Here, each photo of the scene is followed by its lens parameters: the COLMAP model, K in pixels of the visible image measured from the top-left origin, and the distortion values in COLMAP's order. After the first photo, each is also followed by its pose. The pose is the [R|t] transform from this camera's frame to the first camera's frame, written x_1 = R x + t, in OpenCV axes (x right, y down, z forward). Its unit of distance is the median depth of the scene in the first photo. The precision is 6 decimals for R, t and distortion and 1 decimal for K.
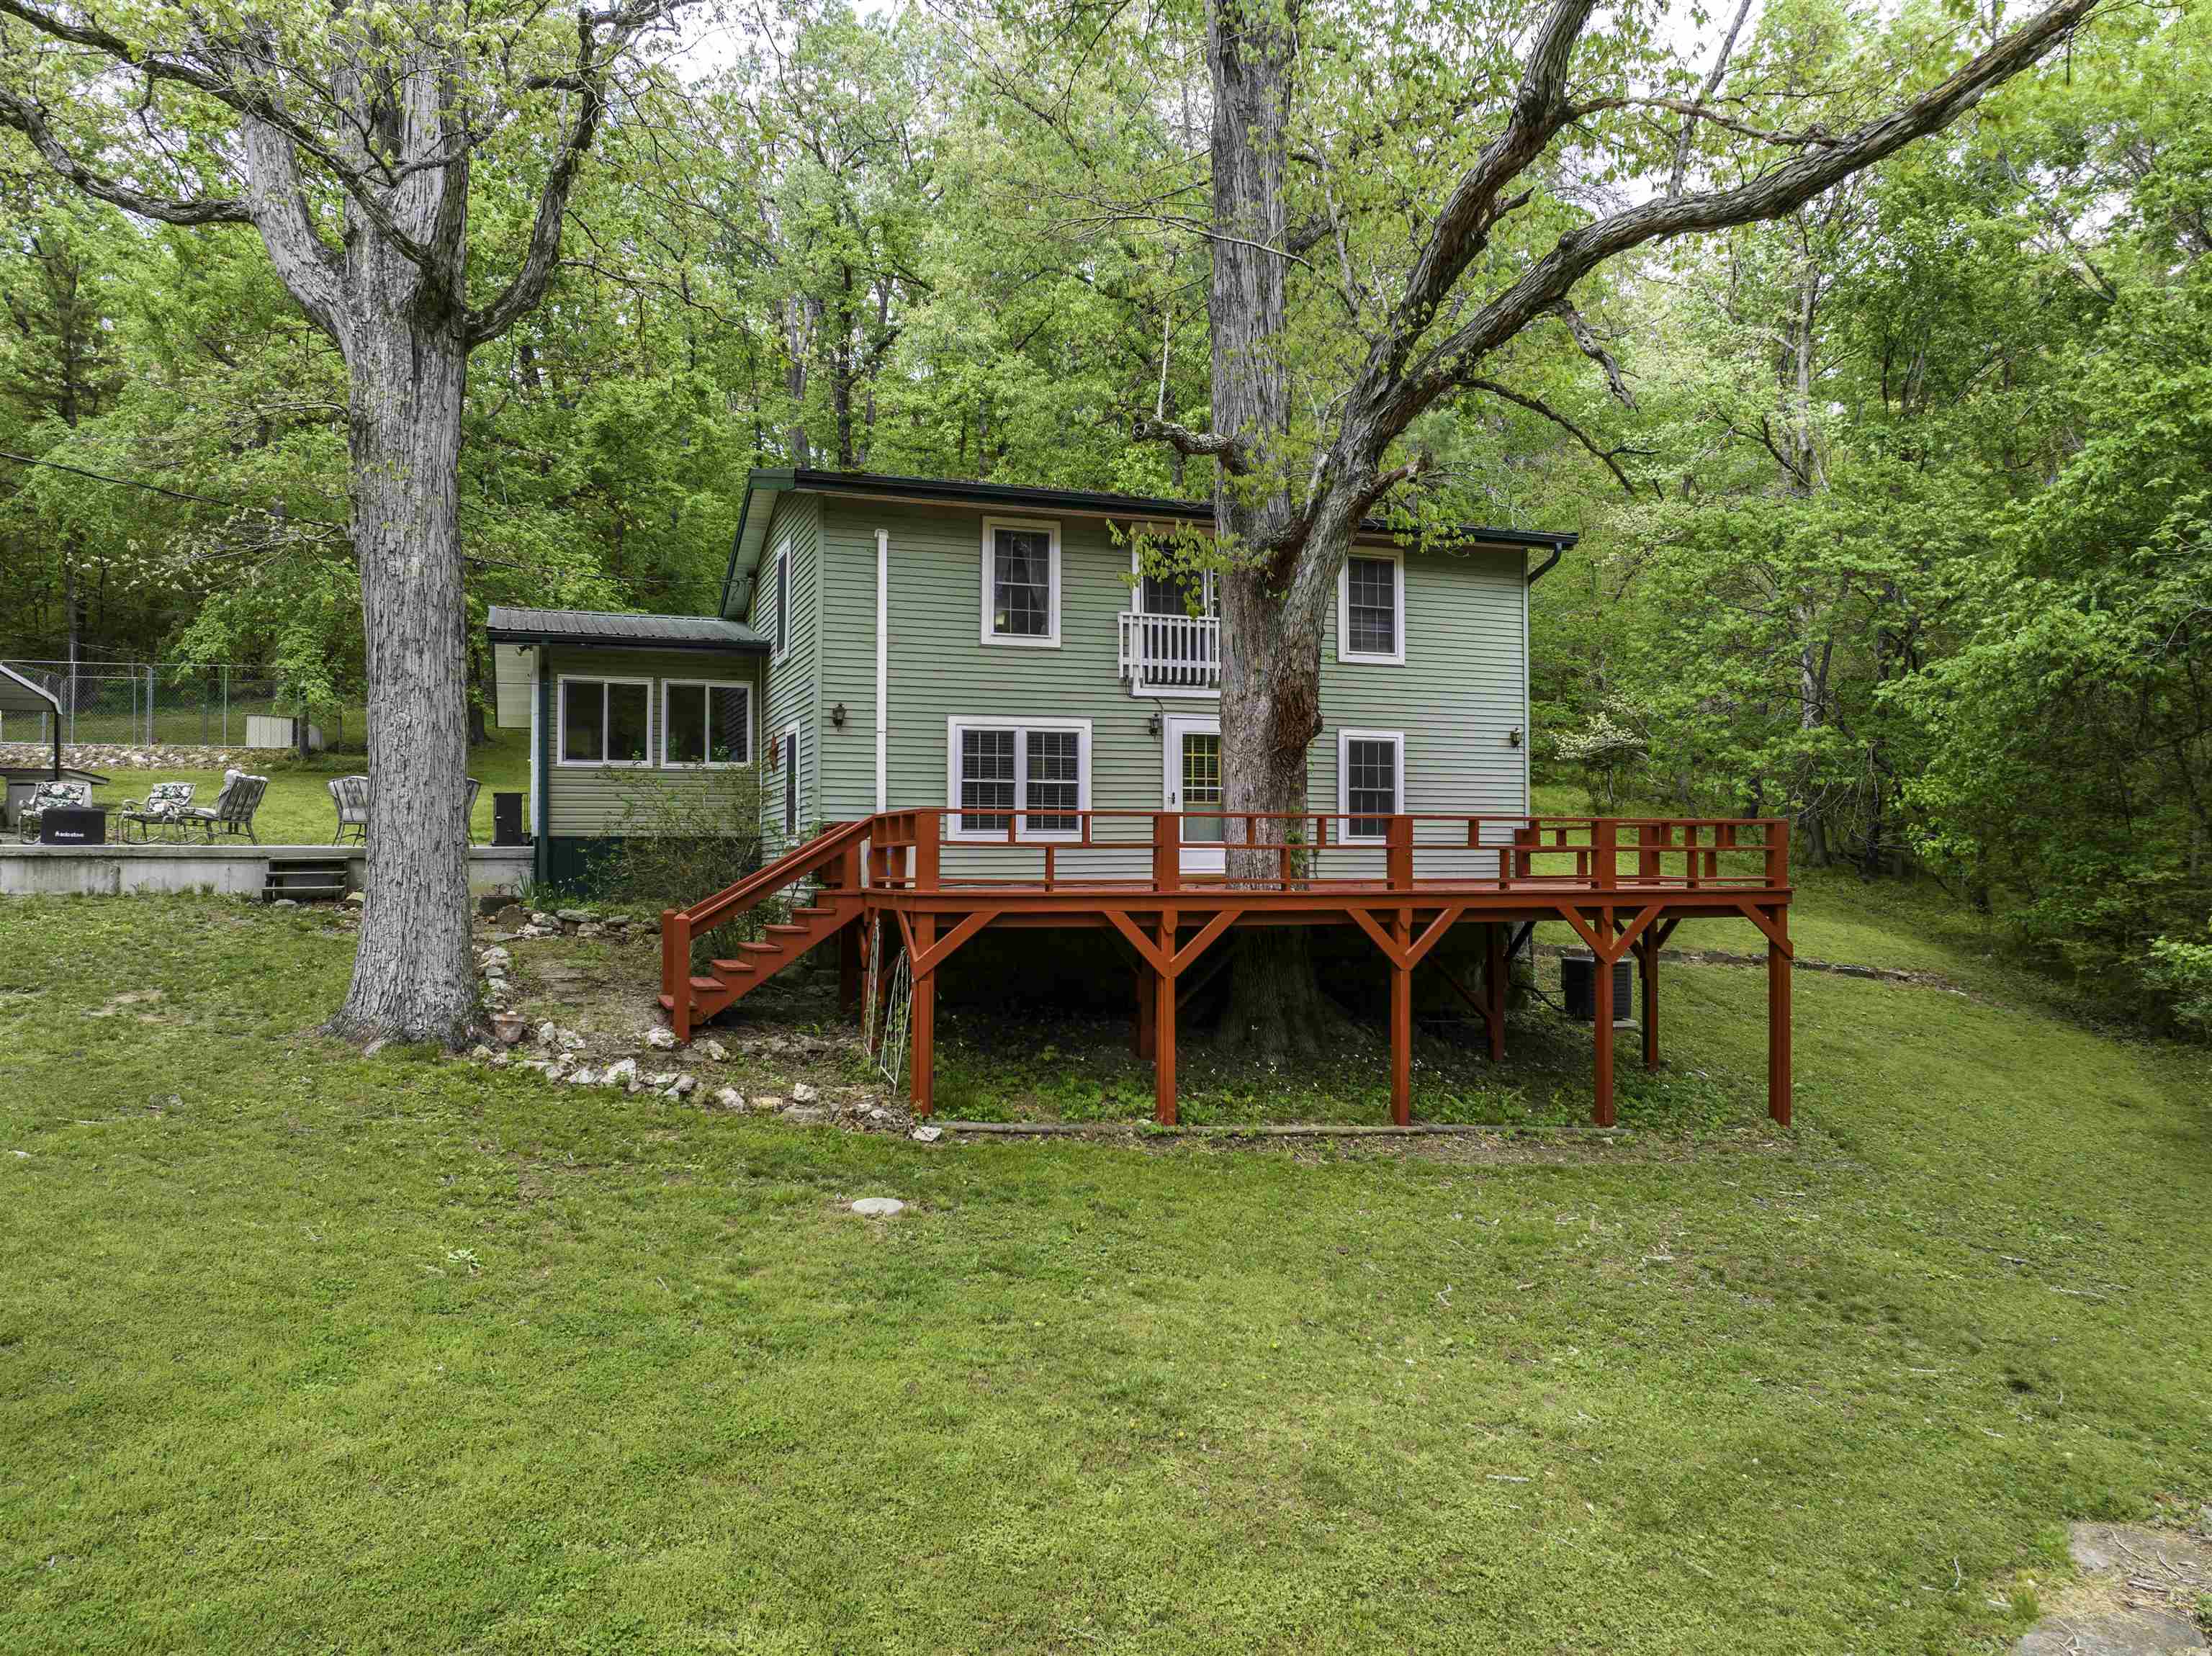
lens RADIAL K [[1910.2, 0, 1106.0], [0, 1910.2, 828.0], [0, 0, 1]] dist [0.005819, 0.140850]
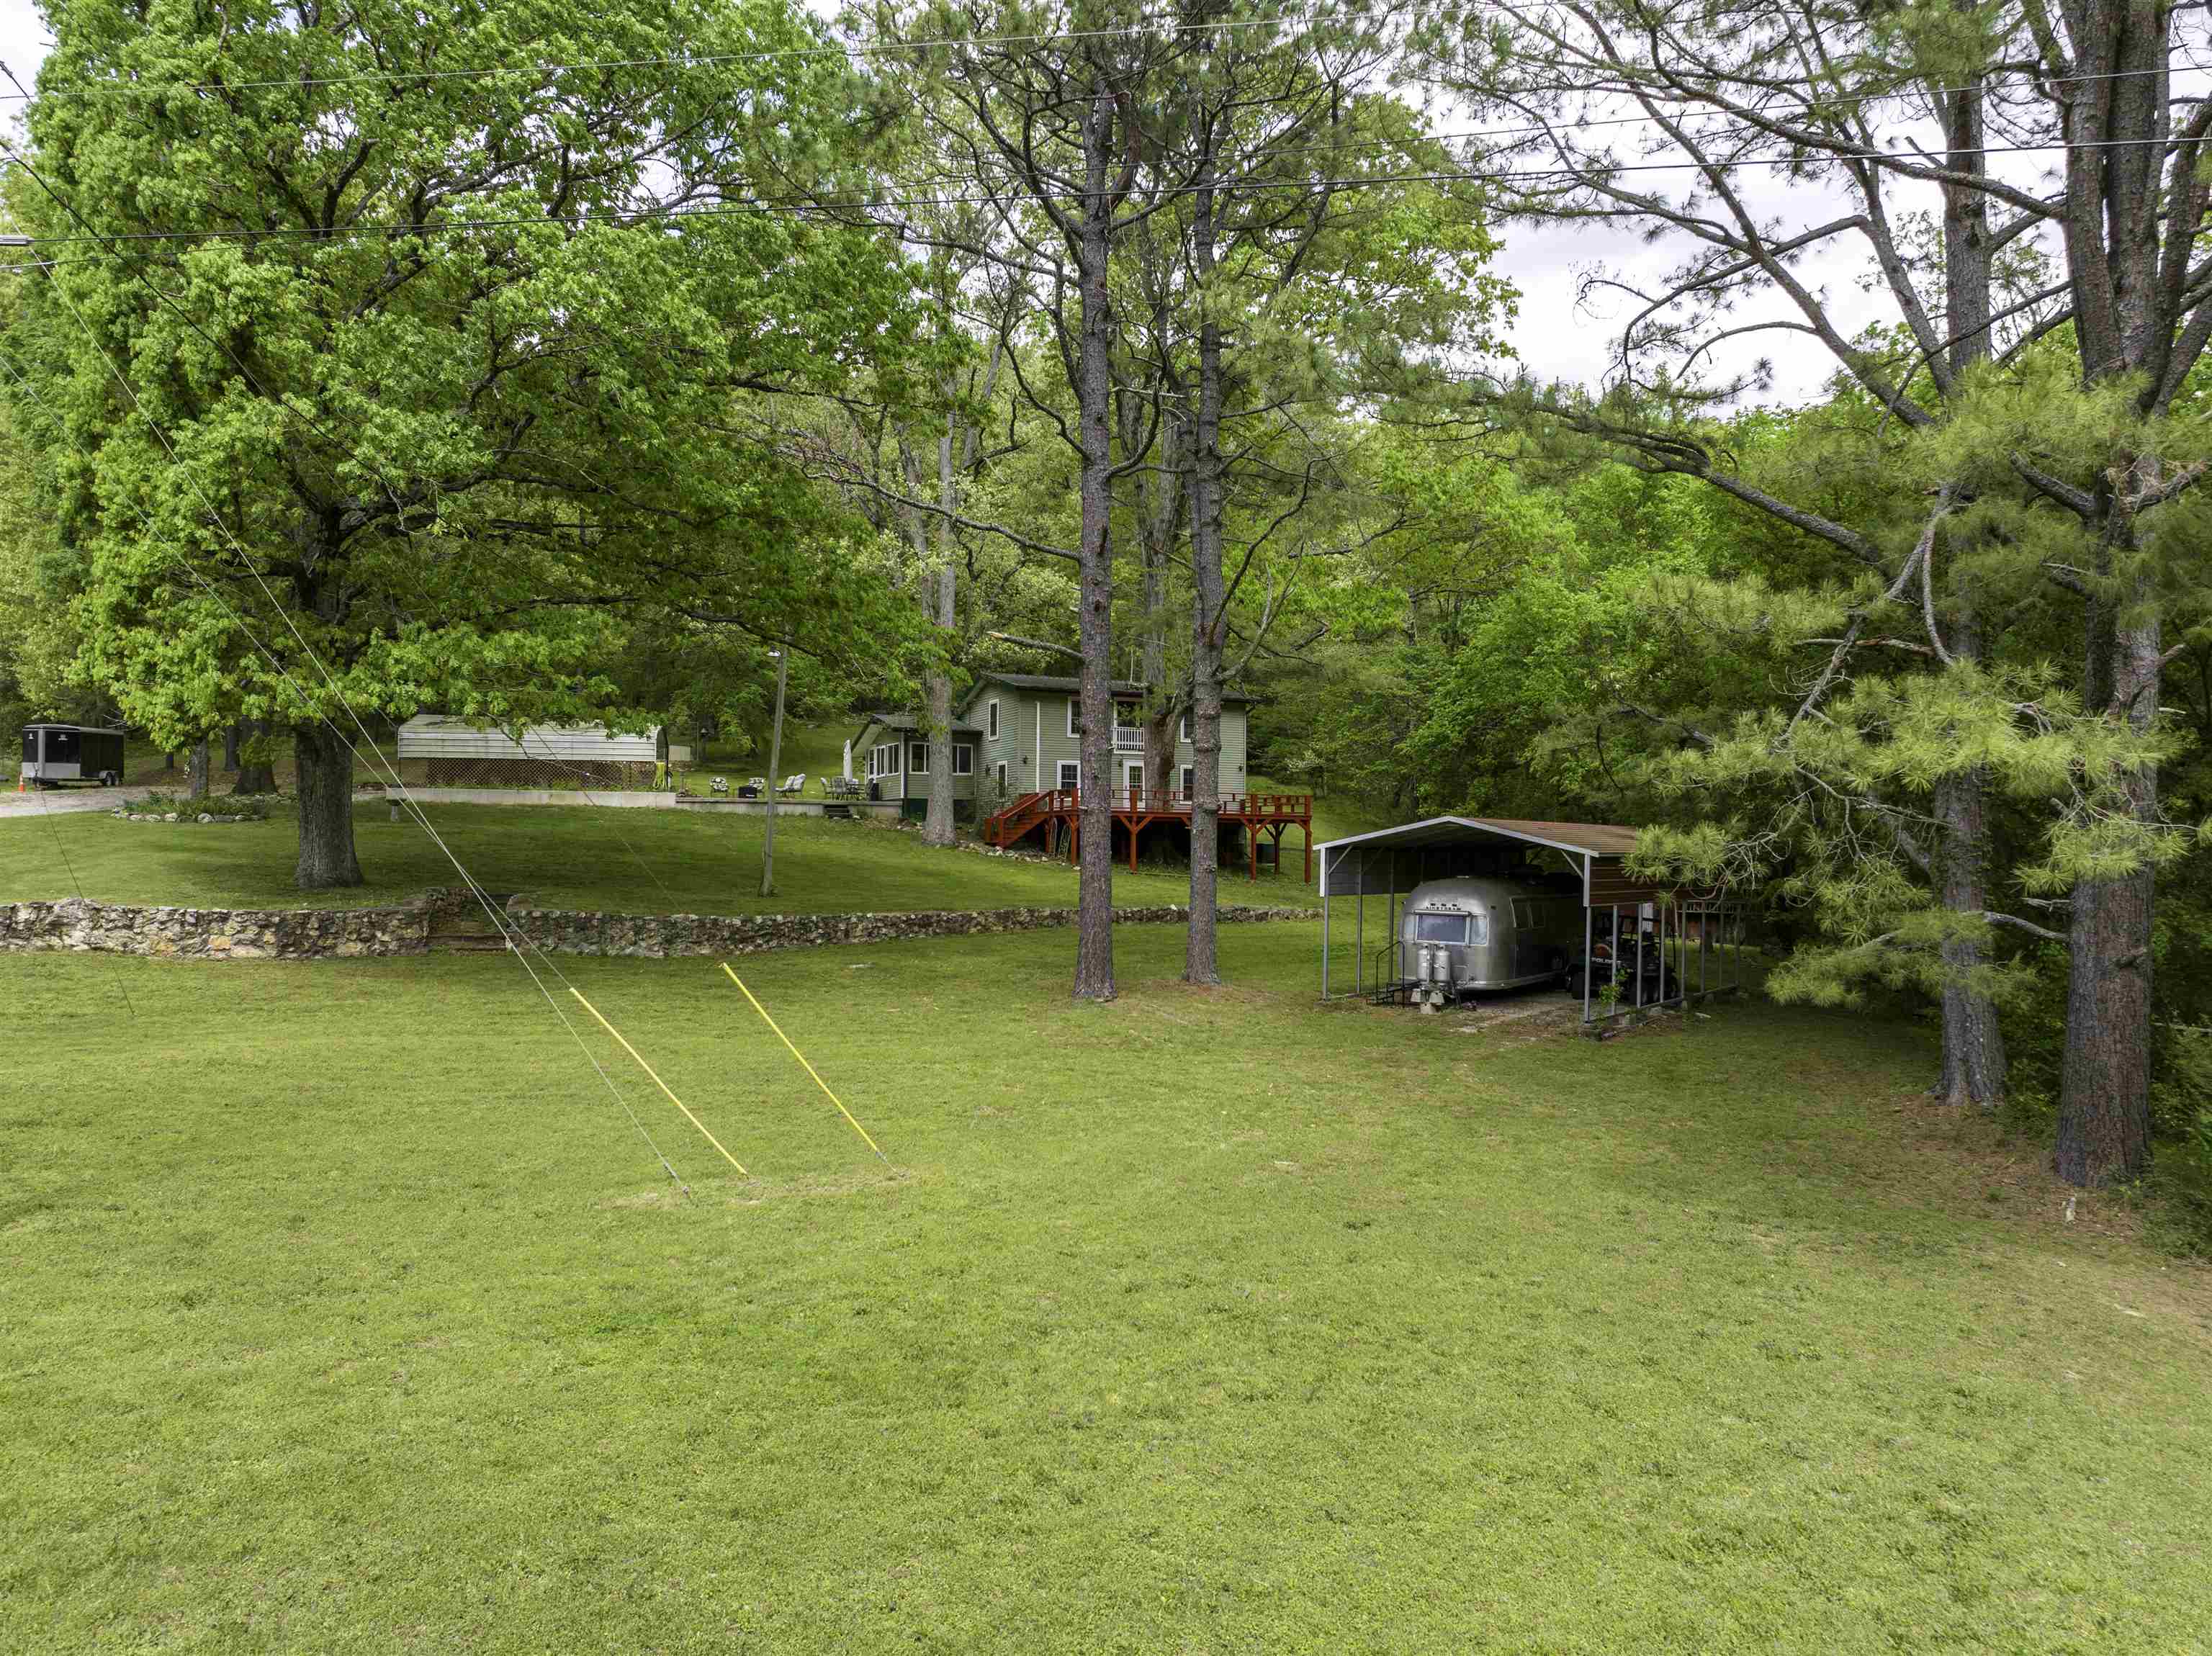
lens RADIAL K [[1910.2, 0, 1106.0], [0, 1910.2, 828.0], [0, 0, 1]] dist [0.005819, 0.140850]
pose [[0.996881, 0.010308, 0.078248, -0.236968], [-0.010469, 0.999944, 0.001651, 0.045230], [-0.078226, -0.002465, 0.996933, -2.055187]]
